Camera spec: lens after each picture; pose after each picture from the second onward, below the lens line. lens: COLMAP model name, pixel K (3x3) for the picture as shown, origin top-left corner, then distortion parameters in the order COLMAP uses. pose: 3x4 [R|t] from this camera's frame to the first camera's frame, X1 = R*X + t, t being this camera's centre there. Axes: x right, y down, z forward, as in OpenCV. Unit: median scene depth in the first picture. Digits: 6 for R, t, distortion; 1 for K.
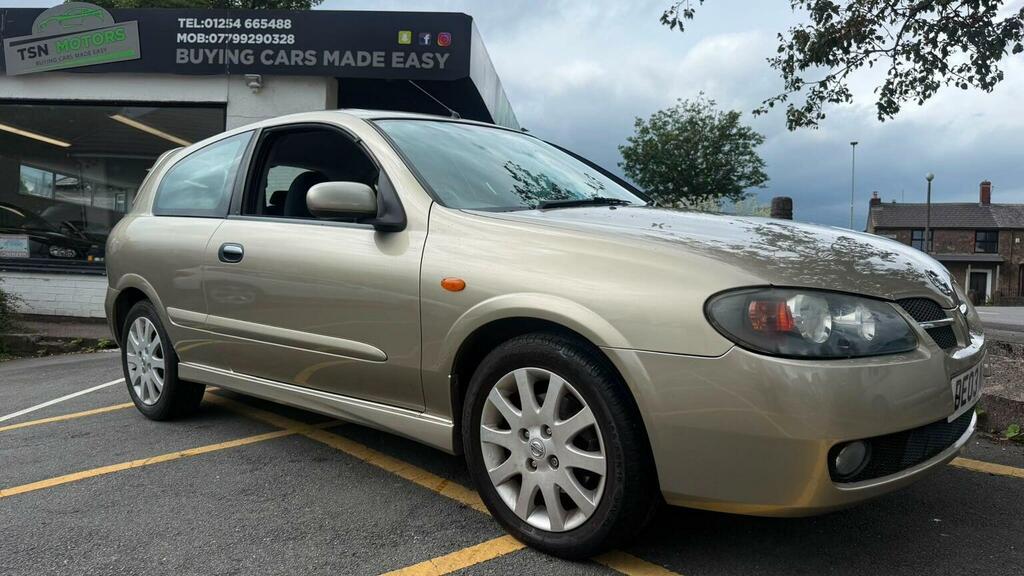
lens RADIAL K [[727.9, 0, 518.4], [0, 727.9, 291.5], [0, 0, 1]] dist [0.017195, -0.026589]
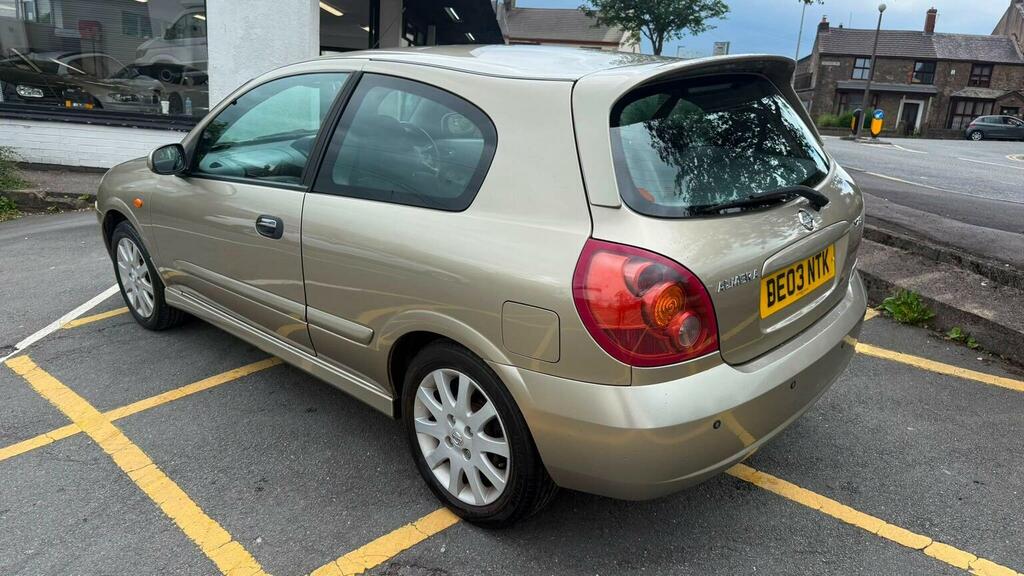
lens RADIAL K [[727.9, 0, 514.7], [0, 727.9, 290.6], [0, 0, 1]] dist [0.017195, -0.026589]
pose [[0.996236, 0.003837, 0.086592, -0.078775], [-0.025394, 0.968105, 0.249255, -0.066500], [-0.082874, -0.250516, 0.964559, -0.062819]]
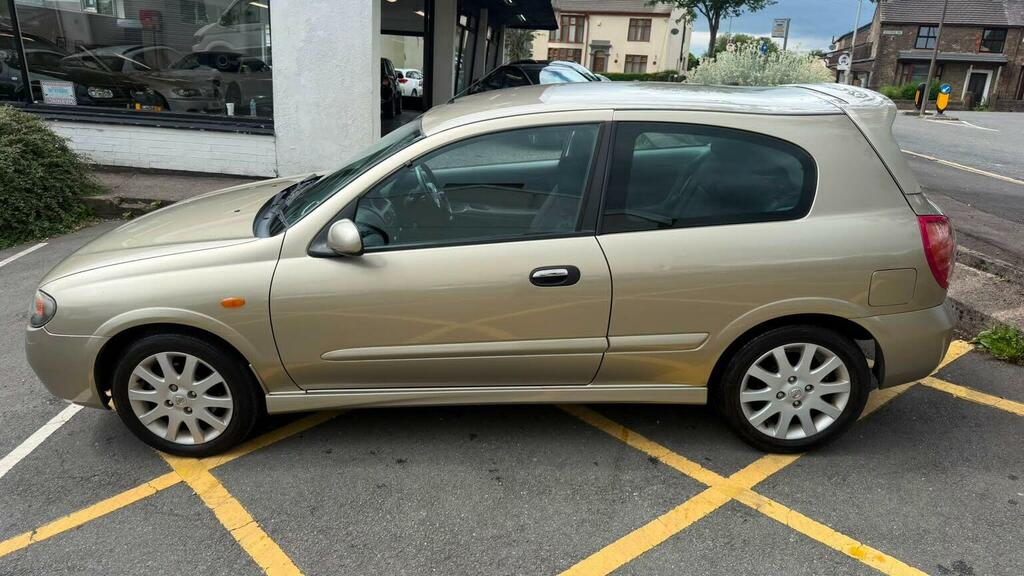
lens RADIAL K [[727.9, 0, 514.5], [0, 727.9, 285.9], [0, 0, 1]] dist [0.017195, -0.026589]
pose [[0.999661, 0.004987, 0.025548, -0.101127], [-0.011964, 0.959690, 0.280805, -0.103727], [-0.023118, -0.281016, 0.959425, -0.046490]]
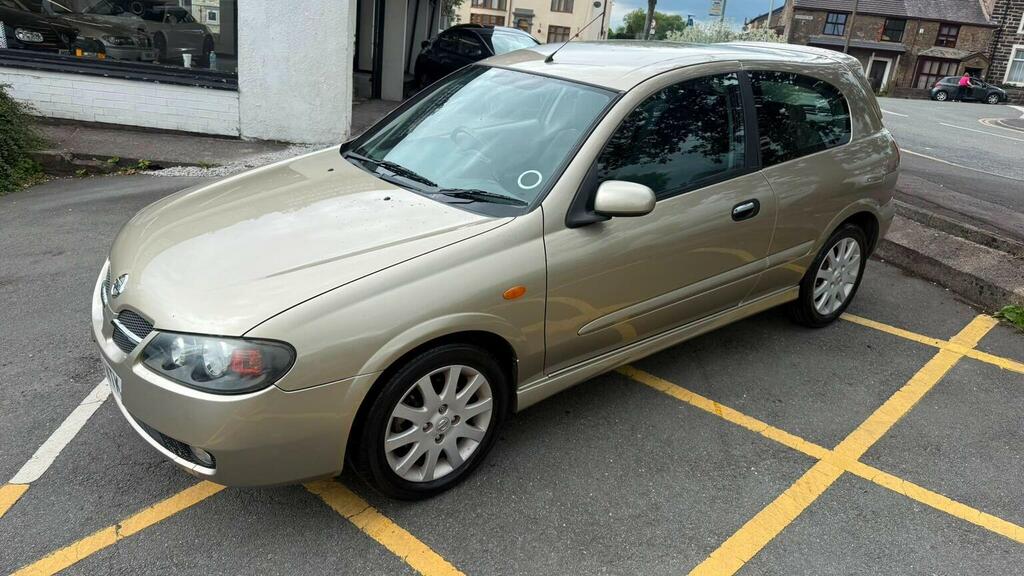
lens RADIAL K [[727.9, 0, 515.8], [0, 727.9, 284.5], [0, 0, 1]] dist [0.017195, -0.026589]
pose [[0.988272, 0.012971, 0.152151, -0.197065], [-0.060668, 0.947726, 0.313266, -0.096202], [-0.140134, -0.318822, 0.937398, -0.023726]]
